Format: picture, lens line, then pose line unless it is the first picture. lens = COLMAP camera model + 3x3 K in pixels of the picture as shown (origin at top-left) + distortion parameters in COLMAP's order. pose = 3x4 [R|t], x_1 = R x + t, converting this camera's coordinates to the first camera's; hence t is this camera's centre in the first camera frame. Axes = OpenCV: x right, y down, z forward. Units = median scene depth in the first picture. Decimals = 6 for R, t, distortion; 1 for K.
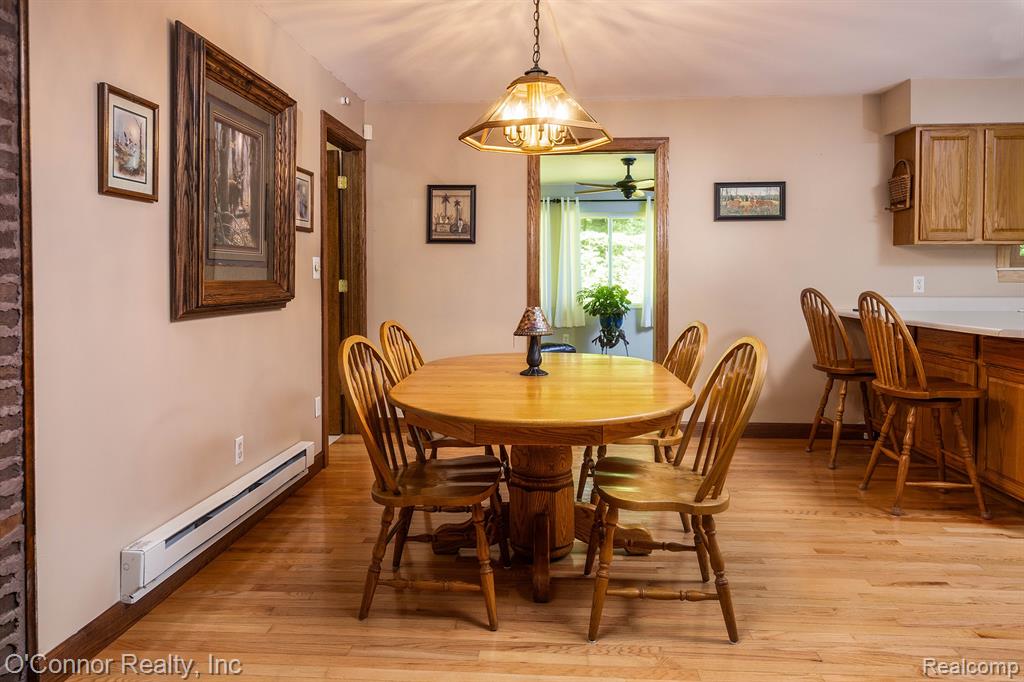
lens RADIAL K [[680.6, 0, 506.8], [0, 680.6, 289.7], [0, 0, 1]] dist [-0.002266, 0.006125]
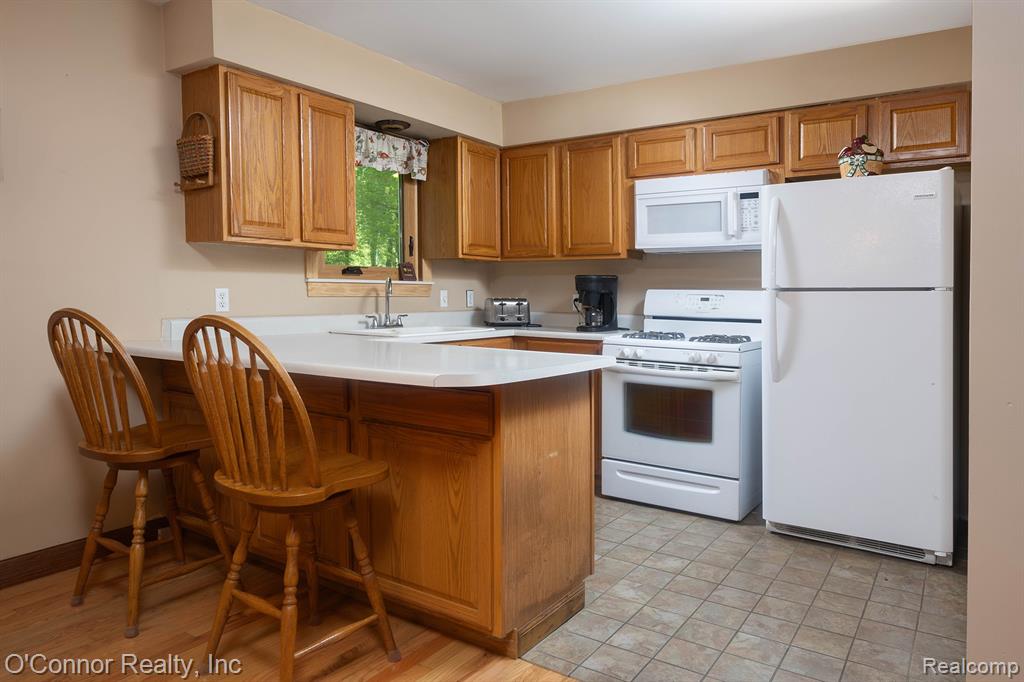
lens RADIAL K [[680.6, 0, 504.4], [0, 680.6, 346.2], [0, 0, 1]] dist [-0.002266, 0.006125]
pose [[0.501041, -0.063172, 0.863115, 0.148005], [0.008579, 0.997646, 0.068038, -0.005780], [-0.865381, -0.026685, 0.500404, 0.417429]]
